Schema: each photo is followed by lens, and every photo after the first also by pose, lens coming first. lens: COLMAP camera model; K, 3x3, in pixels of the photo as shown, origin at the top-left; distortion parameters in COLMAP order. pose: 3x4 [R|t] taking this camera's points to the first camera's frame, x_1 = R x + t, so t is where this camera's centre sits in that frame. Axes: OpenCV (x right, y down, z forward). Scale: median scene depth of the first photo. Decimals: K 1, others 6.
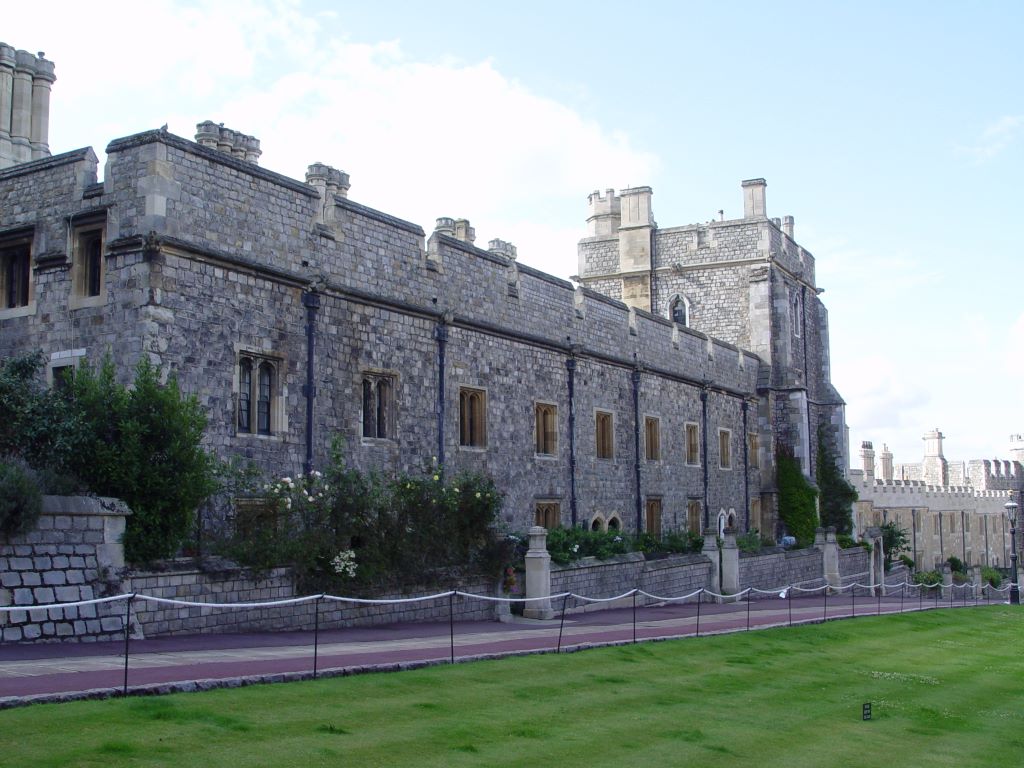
lens RADIAL K [[1160.2, 0, 511.9], [0, 1160.2, 386.6], [0, 0, 1]] dist [-0.122662, 0.000000]
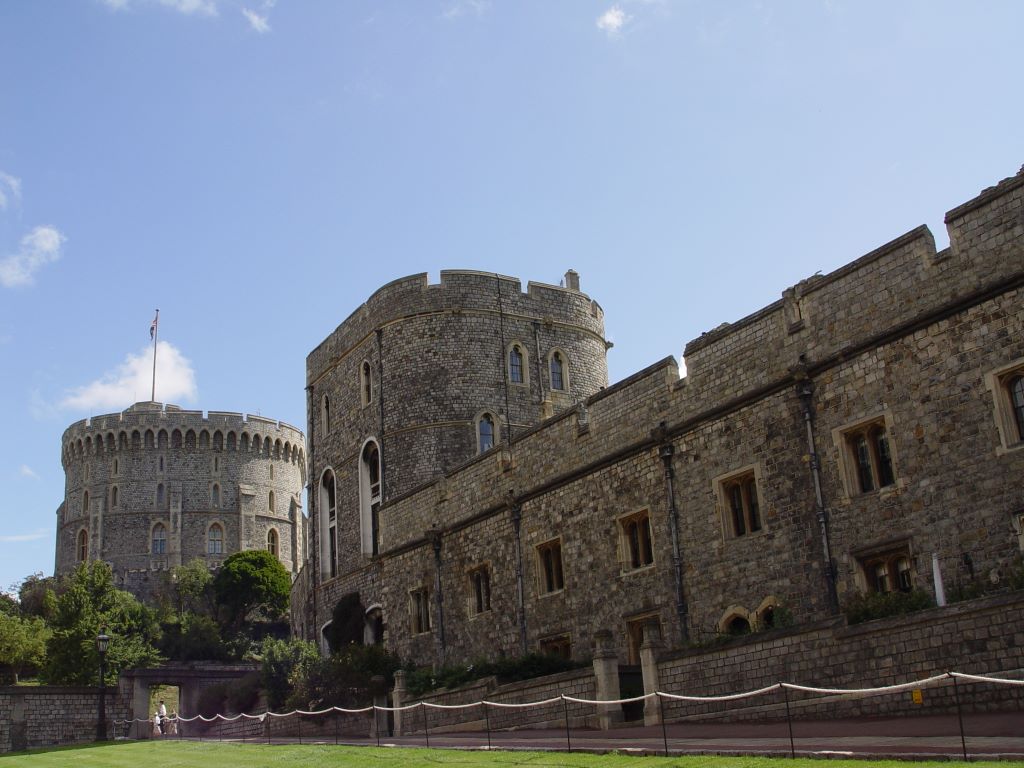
lens RADIAL K [[1160.2, 0, 511.5], [0, 1160.2, 381.9], [0, 0, 1]] dist [-0.122662, 0.000000]
pose [[-0.481721, -0.242040, -0.842236, 0.992491], [0.169315, 0.917284, -0.360448, 0.264329], [0.859813, -0.316238, -0.400894, 1.457350]]
